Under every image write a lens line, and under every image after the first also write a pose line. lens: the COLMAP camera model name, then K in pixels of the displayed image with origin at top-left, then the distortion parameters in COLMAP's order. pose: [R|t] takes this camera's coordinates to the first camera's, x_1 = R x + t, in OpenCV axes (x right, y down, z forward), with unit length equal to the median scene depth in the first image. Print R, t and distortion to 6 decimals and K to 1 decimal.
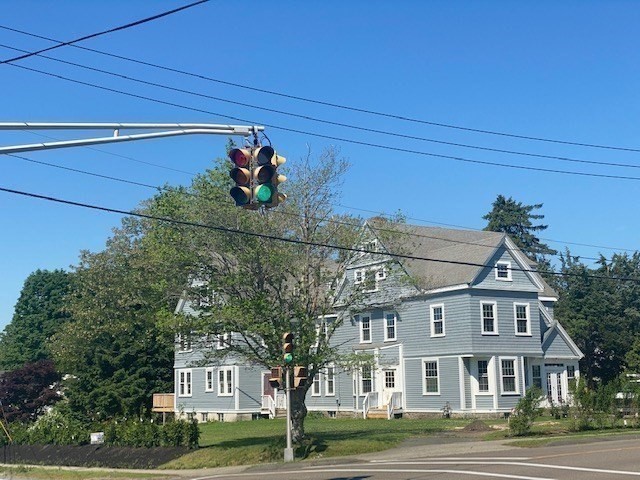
lens RADIAL K [[976.6, 0, 320.0], [0, 976.6, 240.0], [0, 0, 1]] dist [0.124867, 0.054389]
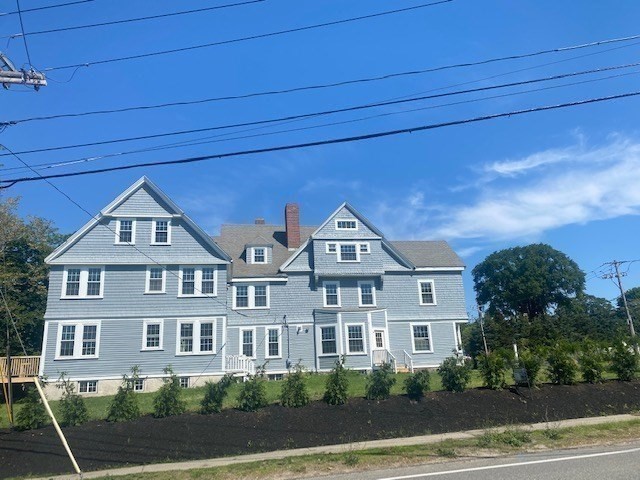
lens RADIAL K [[493.7, 0, 320.0], [0, 493.7, 240.0], [0, 0, 1]] dist [0.116678, -0.255024]
pose [[0.399619, 0.249693, 0.882019, -0.495353], [-0.102606, 0.968325, -0.227638, 0.169199], [-0.910921, 0.000468, 0.412581, 0.828677]]
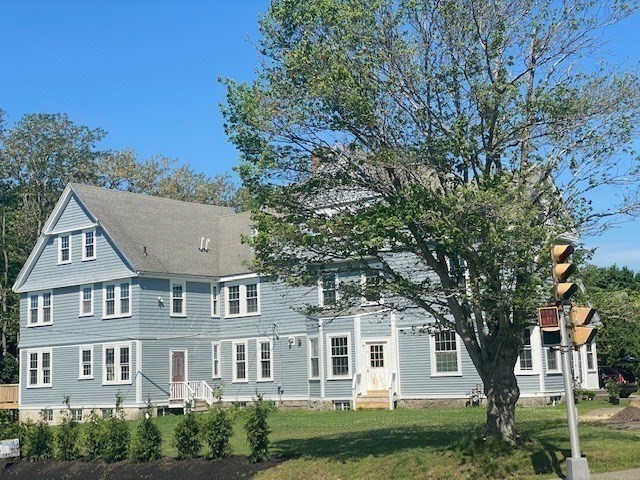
lens RADIAL K [[965.9, 0, 320.0], [0, 965.9, 240.0], [0, 0, 1]] dist [0.130734, 0.049869]
pose [[0.953280, 0.031334, 0.300459, -0.192817], [-0.031947, 0.999485, -0.002876, 0.058647], [-0.300394, -0.006857, 0.953791, 0.318579]]
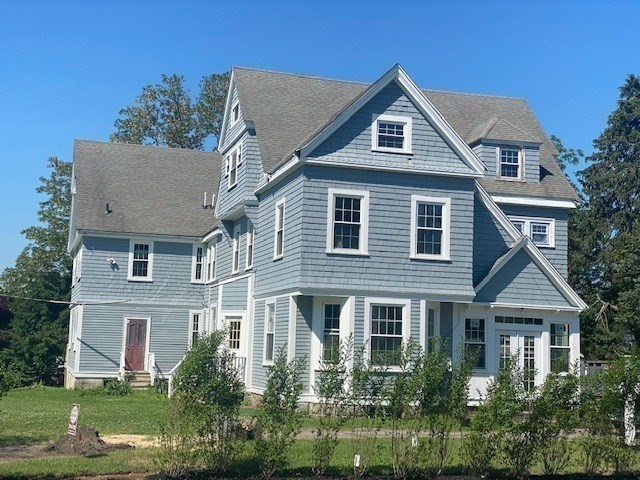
lens RADIAL K [[965.9, 0, 320.0], [0, 965.9, 240.0], [0, 0, 1]] dist [0.130734, 0.049869]
pose [[0.952486, 0.018675, -0.304009, 0.292479], [-0.006977, 0.999194, 0.039521, 0.064146], [0.304502, -0.035523, 0.951849, 0.477915]]
